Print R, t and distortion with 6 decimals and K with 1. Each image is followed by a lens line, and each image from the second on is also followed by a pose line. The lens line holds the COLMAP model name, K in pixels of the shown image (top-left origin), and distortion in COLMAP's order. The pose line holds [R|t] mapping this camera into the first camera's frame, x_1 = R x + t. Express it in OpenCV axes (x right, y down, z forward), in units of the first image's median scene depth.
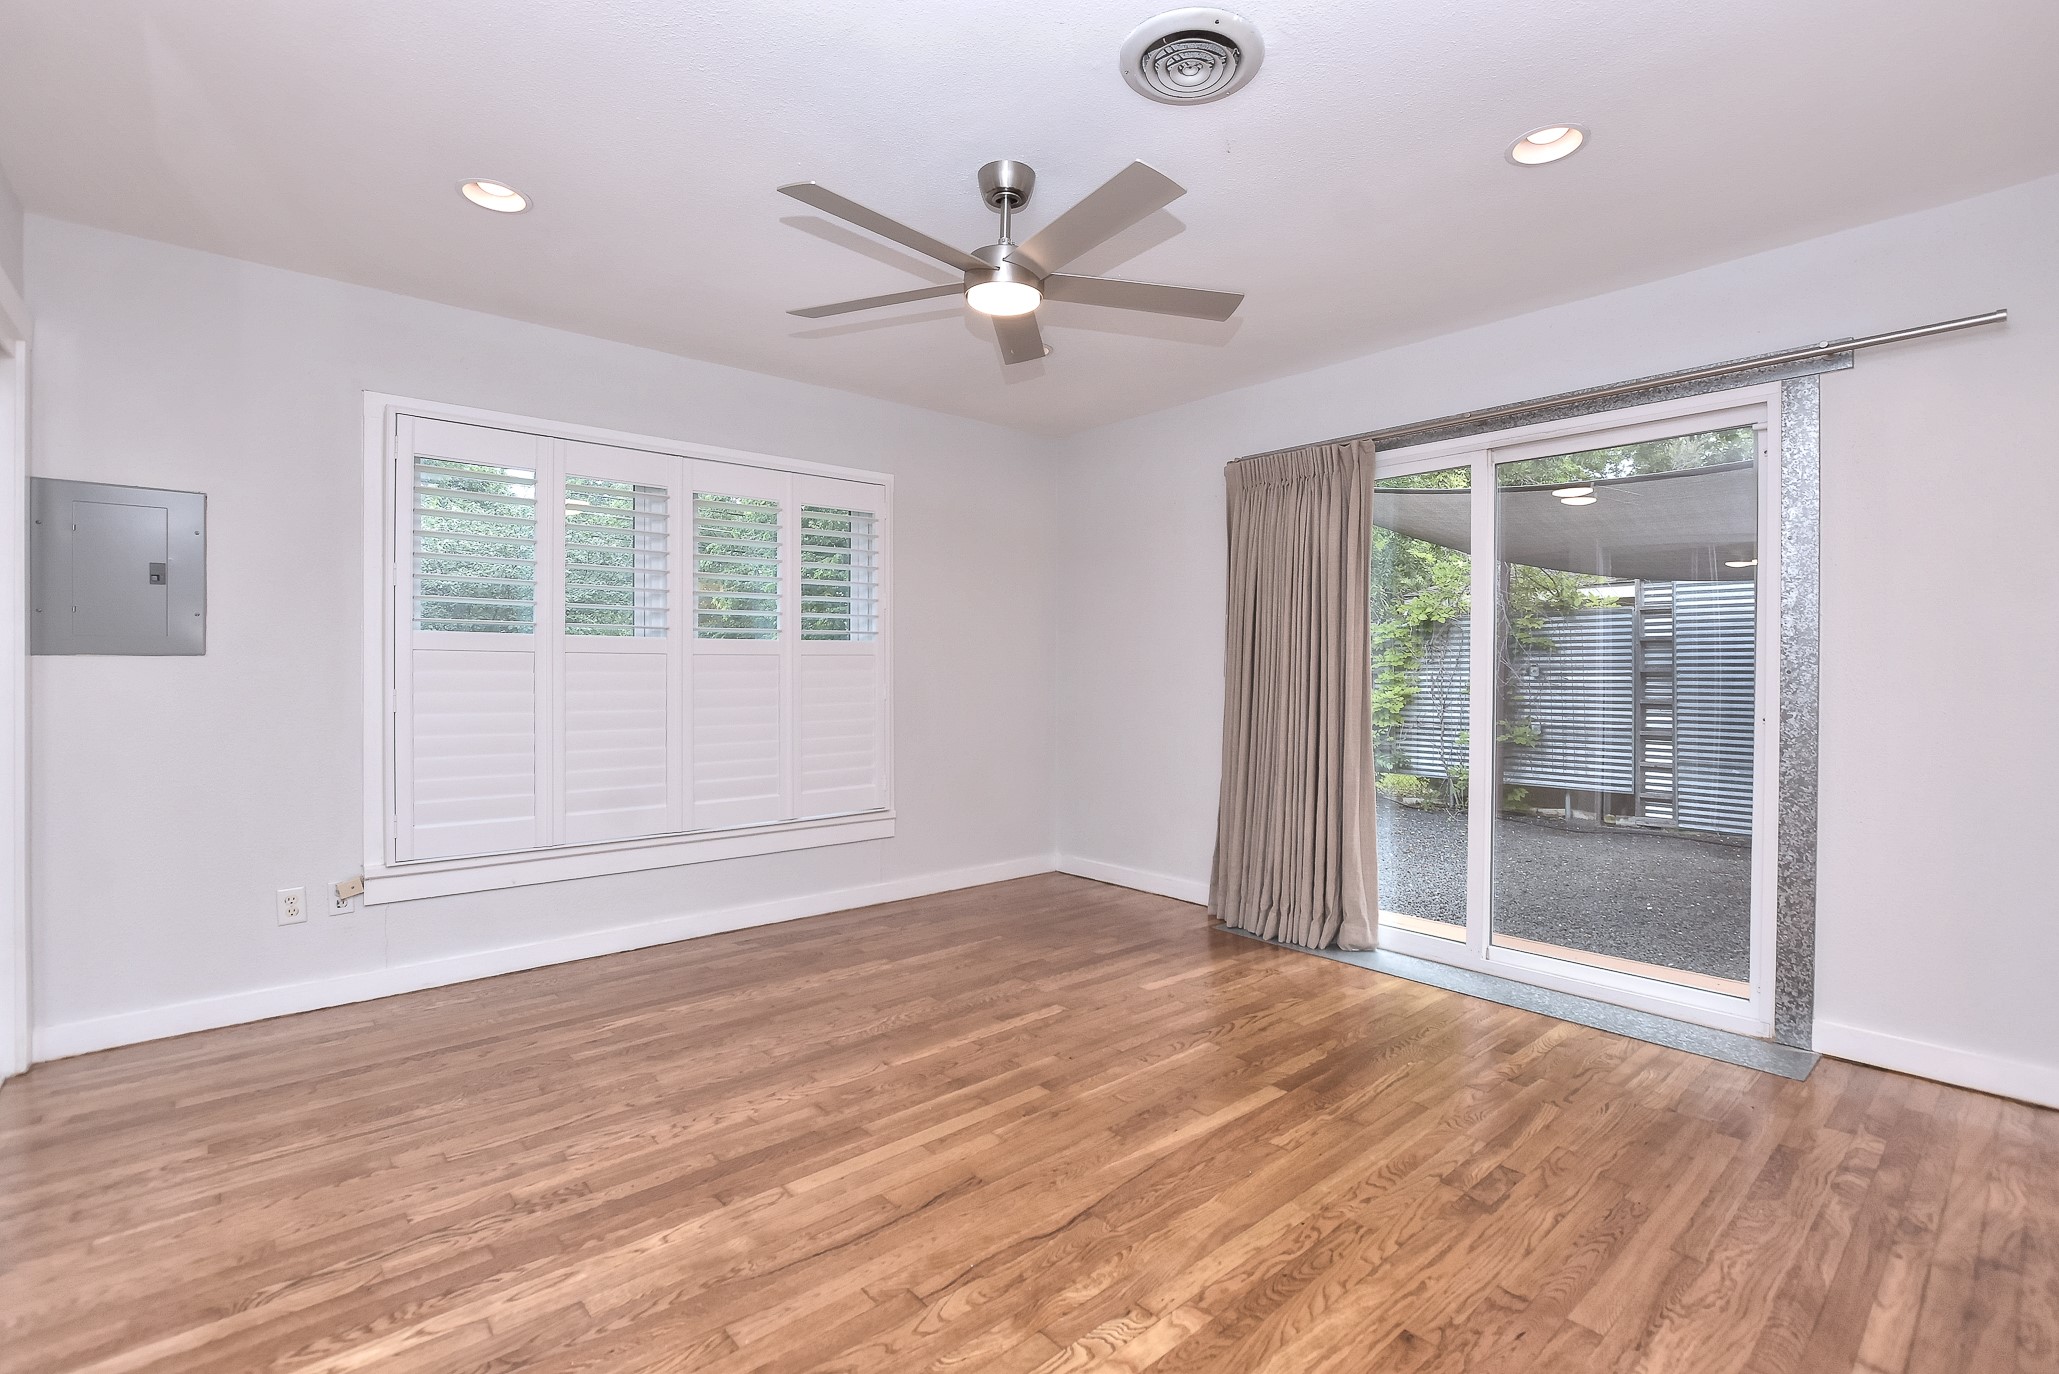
lens RADIAL K [[918.3, 0, 1048.1], [0, 918.3, 684.0], [0, 0, 1]] dist [-0.011972, 0.001551]
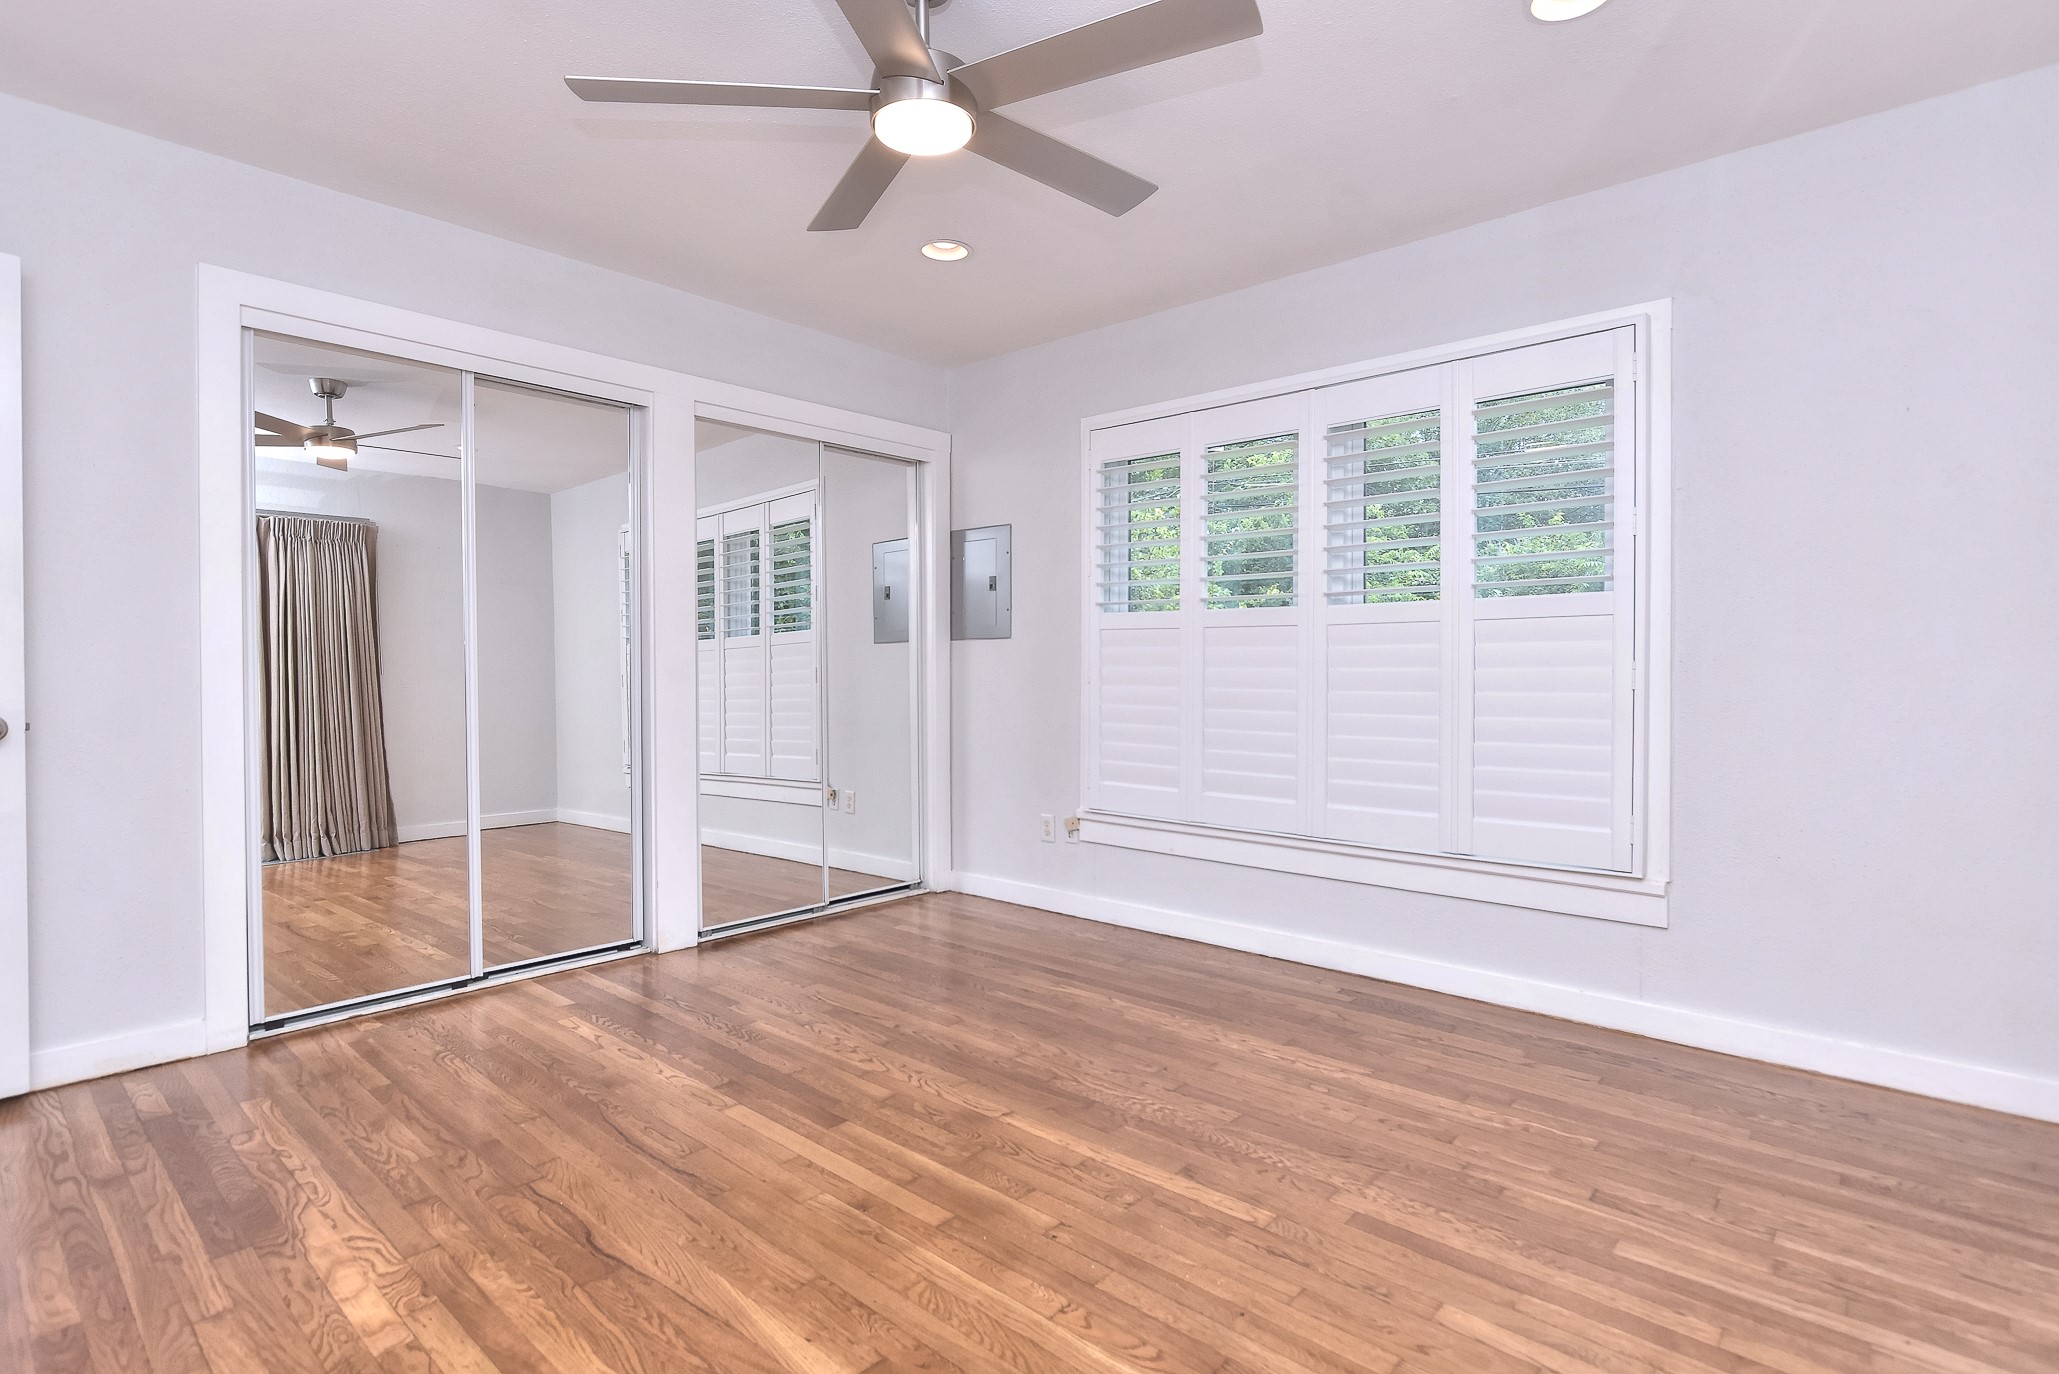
lens RADIAL K [[1036.3, 0, 1026.0], [0, 1036.3, 672.7], [0, 0, 1]] dist [0.003164, 0.000963]
pose [[0.096934, 0.004234, -0.995282, 0.708862], [-0.009406, 0.999950, 0.003338, 0.013008], [0.995246, 0.009038, 0.096969, 0.870751]]
